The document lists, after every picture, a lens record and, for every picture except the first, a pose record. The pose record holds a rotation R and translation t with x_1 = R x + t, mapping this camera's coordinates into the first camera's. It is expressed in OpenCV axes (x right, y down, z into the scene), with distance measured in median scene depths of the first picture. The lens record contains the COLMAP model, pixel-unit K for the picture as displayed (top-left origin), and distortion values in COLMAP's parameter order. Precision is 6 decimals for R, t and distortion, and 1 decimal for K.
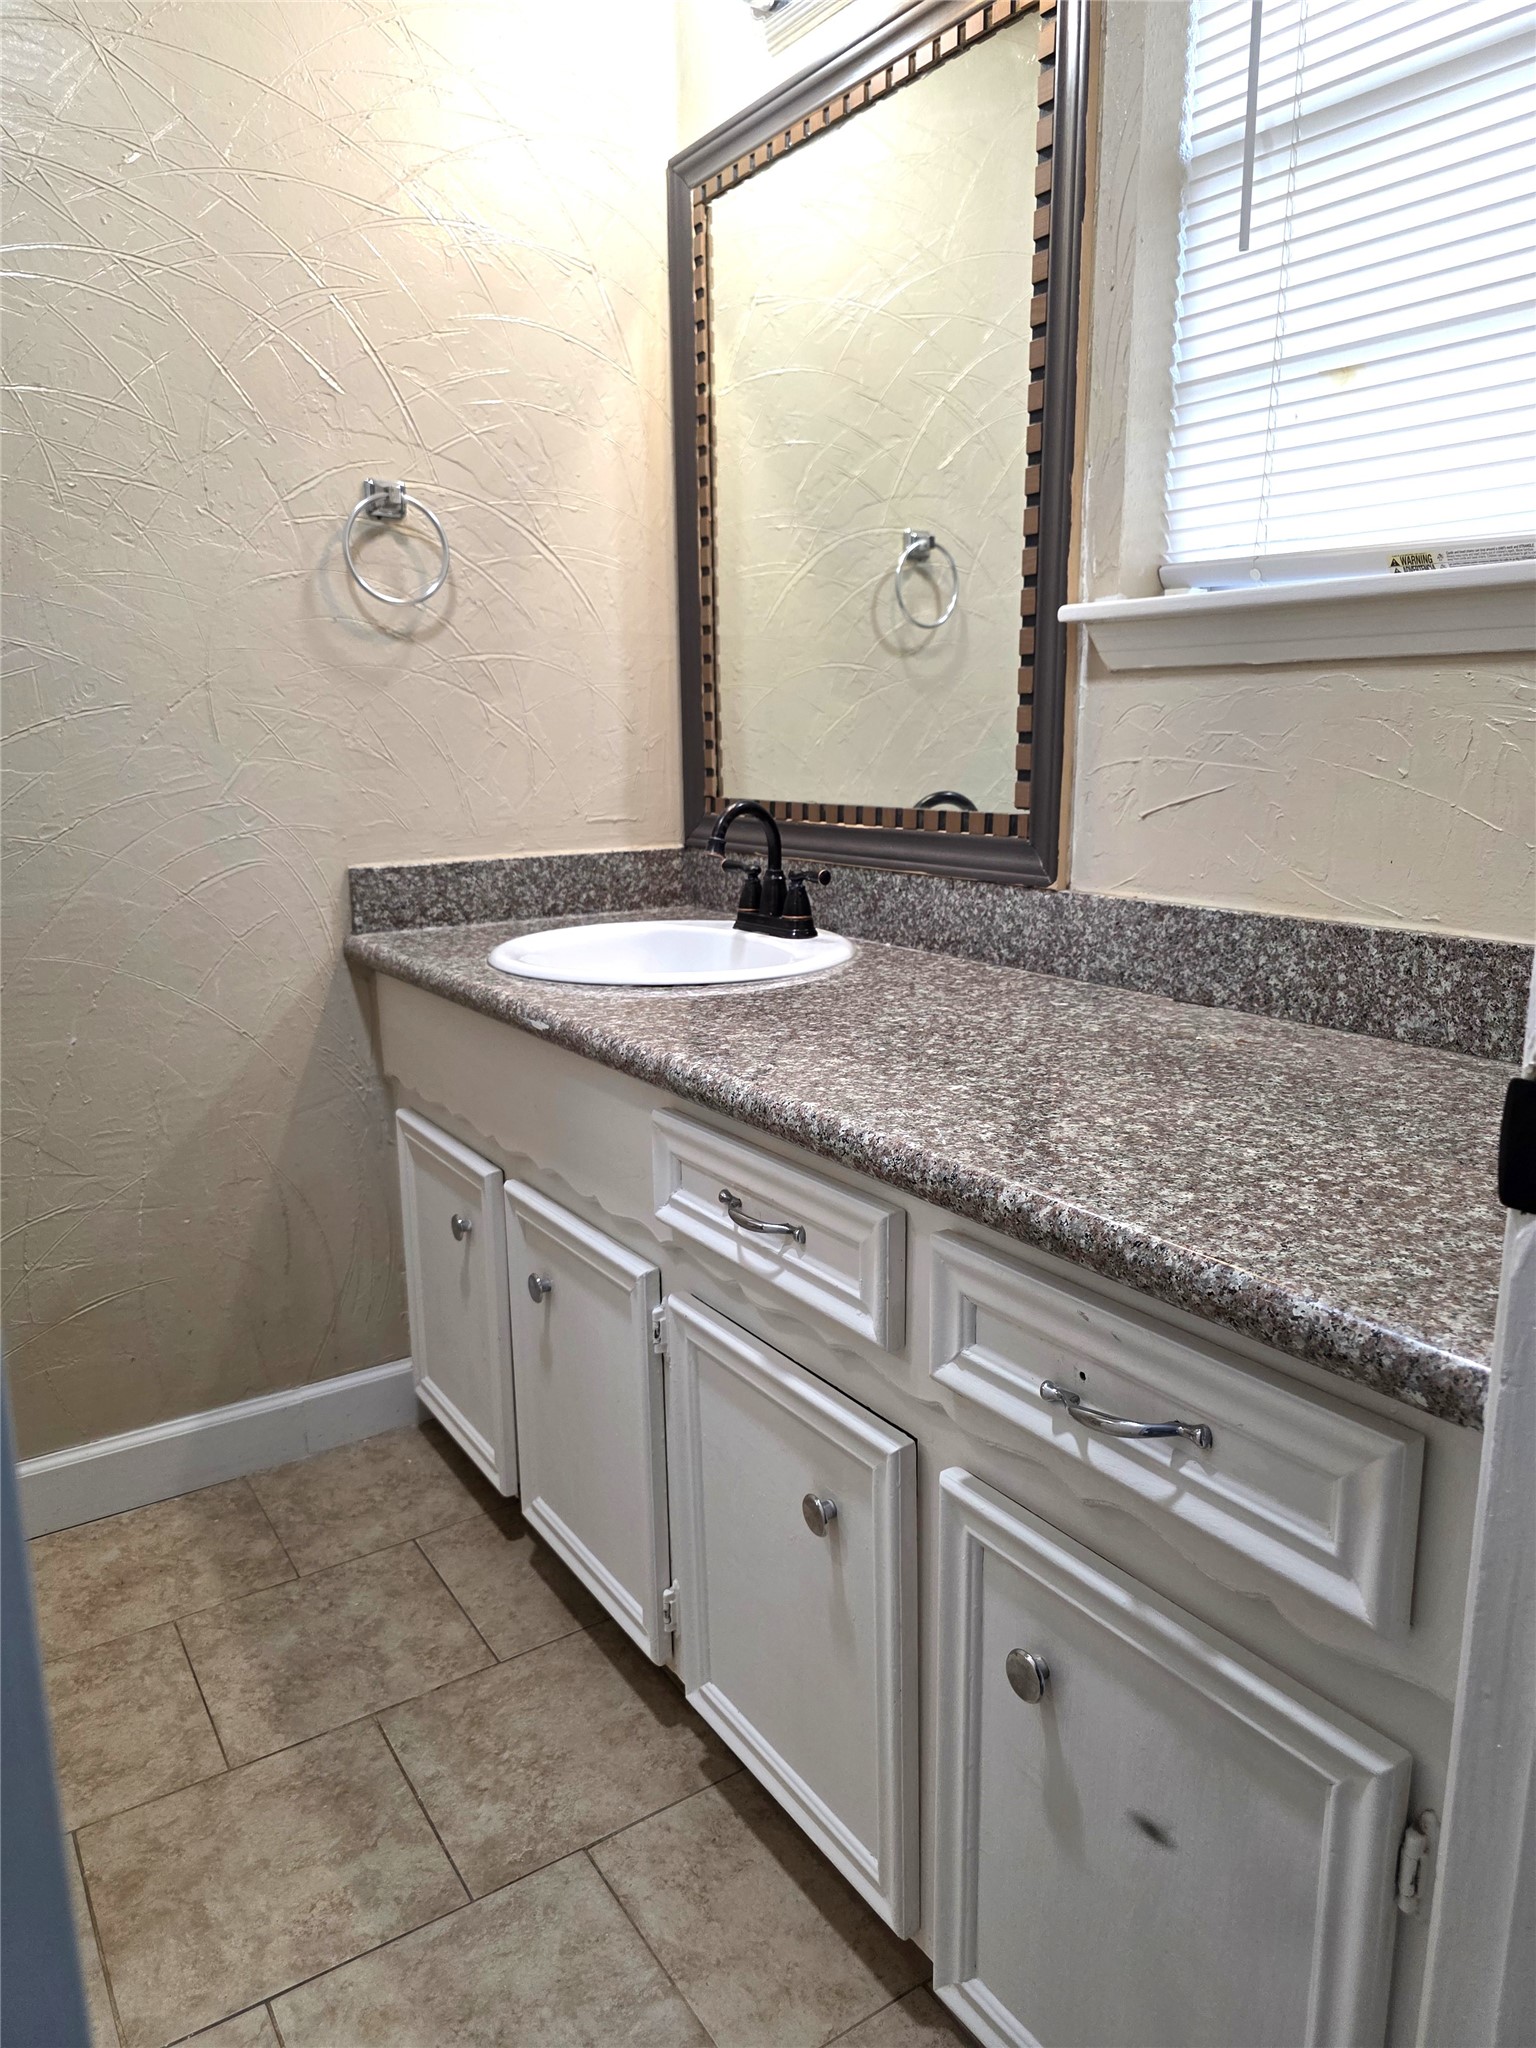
lens RADIAL K [[1381.7, 0, 757.0], [0, 1381.7, 1030.6], [0, 0, 1]] dist [0.035971, -0.008764]
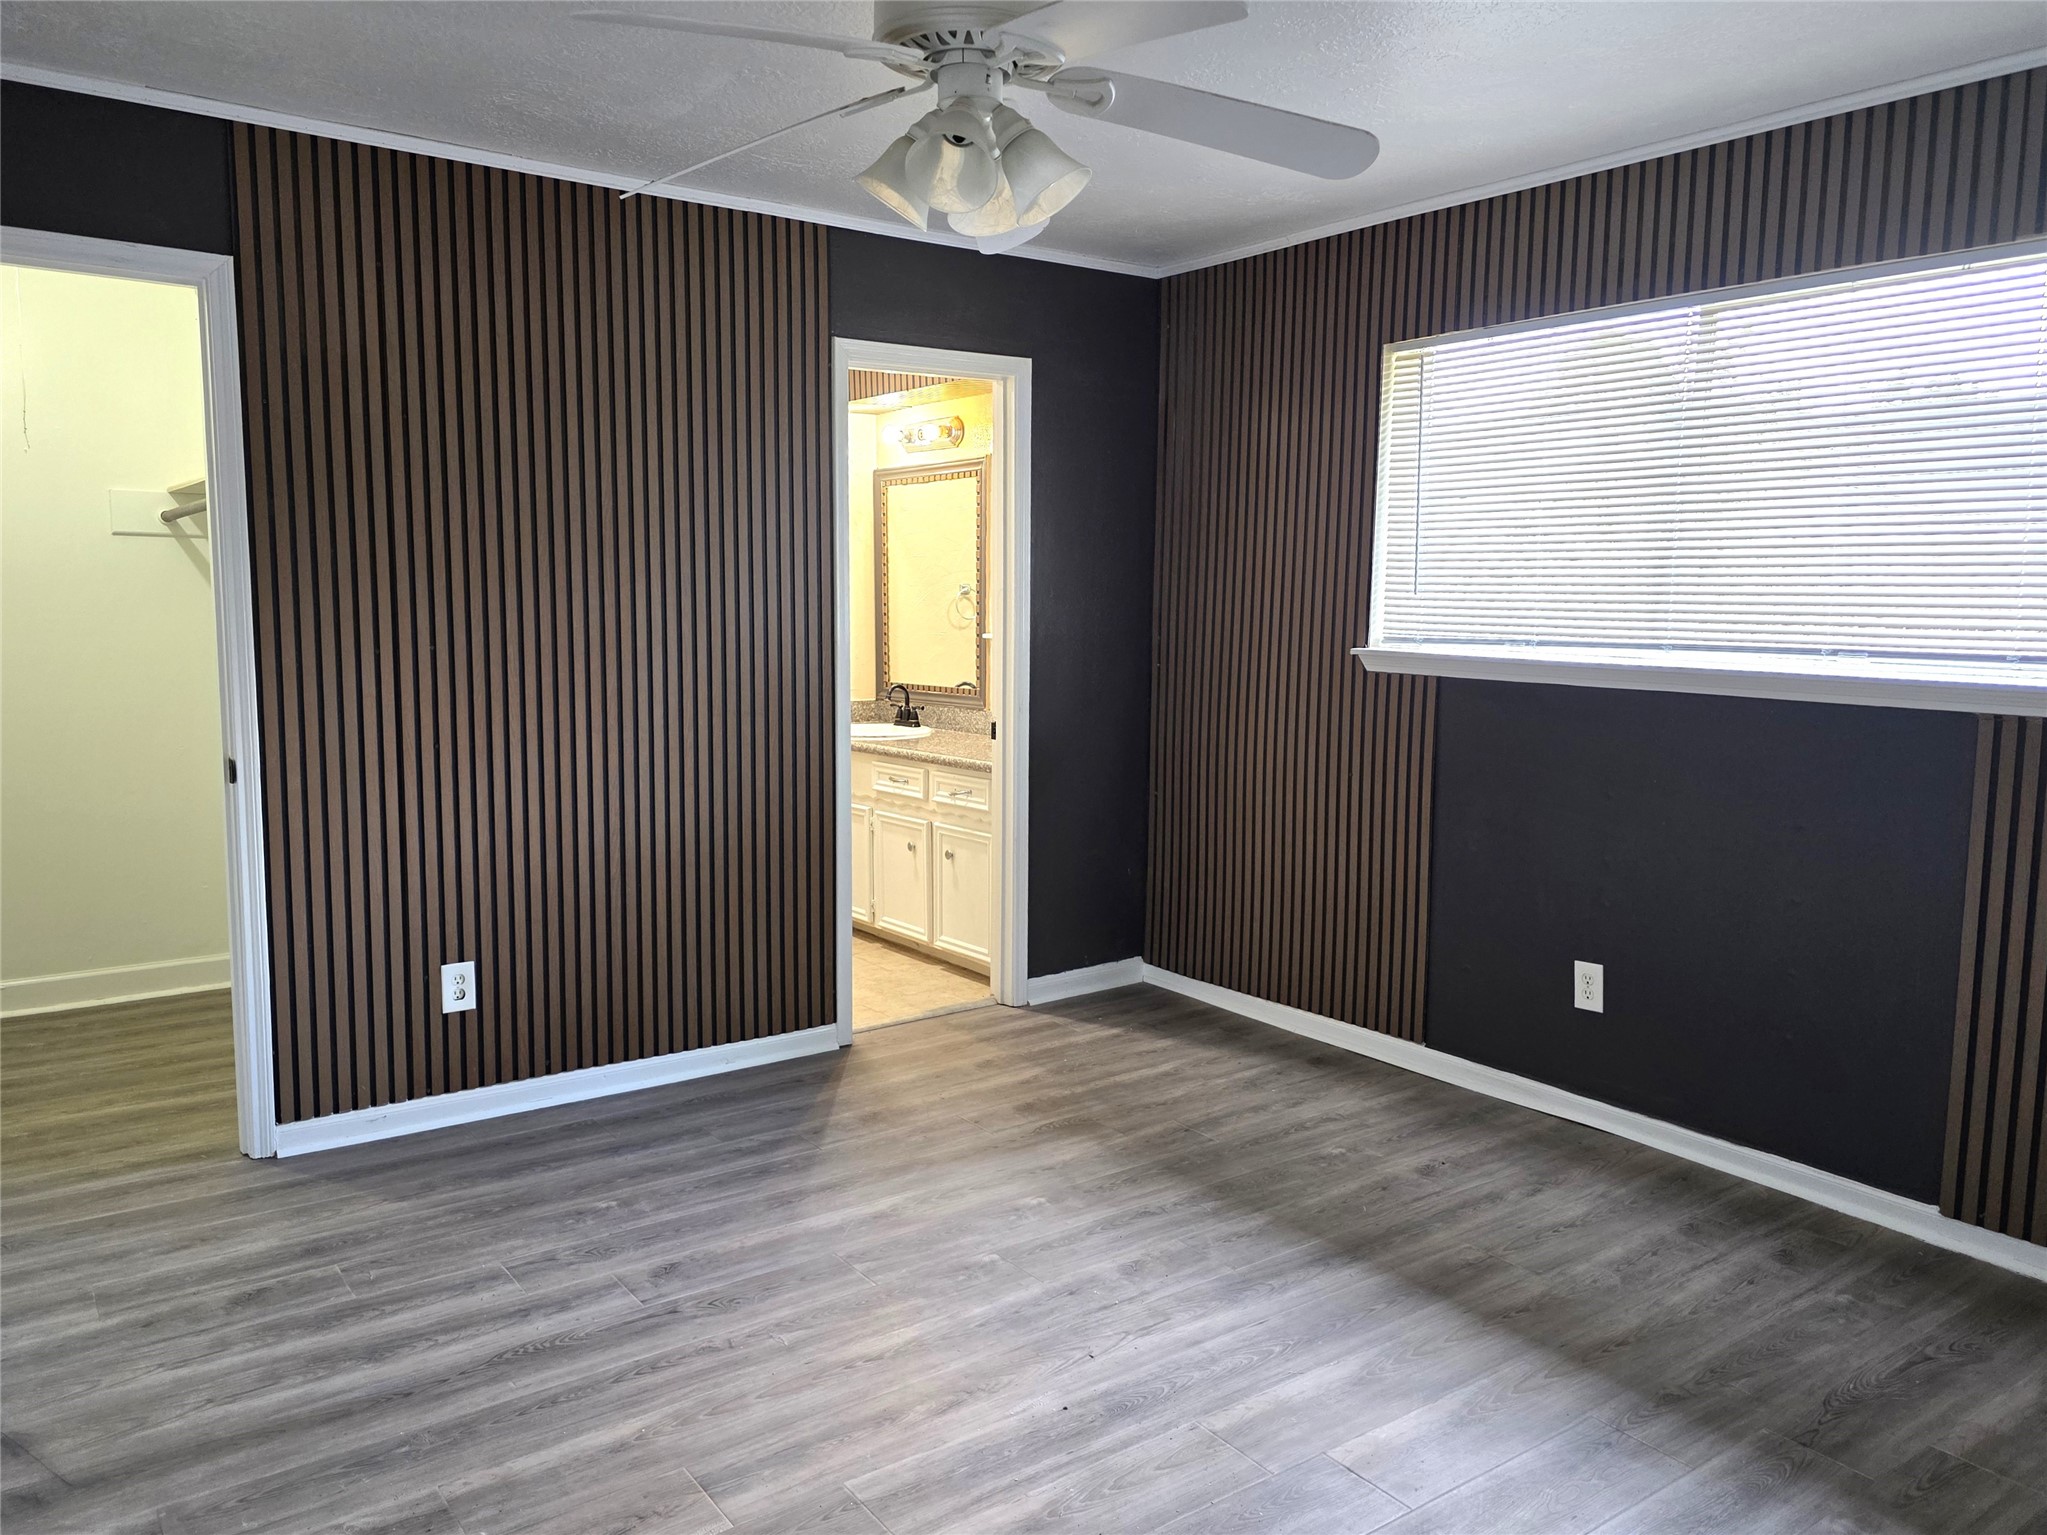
lens RADIAL K [[1372.8, 0, 1027.2], [0, 1372.8, 766.6], [0, 0, 1]] dist [-0.000651, -0.001129]
pose [[0.996767, 0.009951, 0.079732, 0.038769], [-0.002032, 0.995106, -0.098789, 0.330726], [-0.080325, 0.098307, 0.991909, -2.113094]]
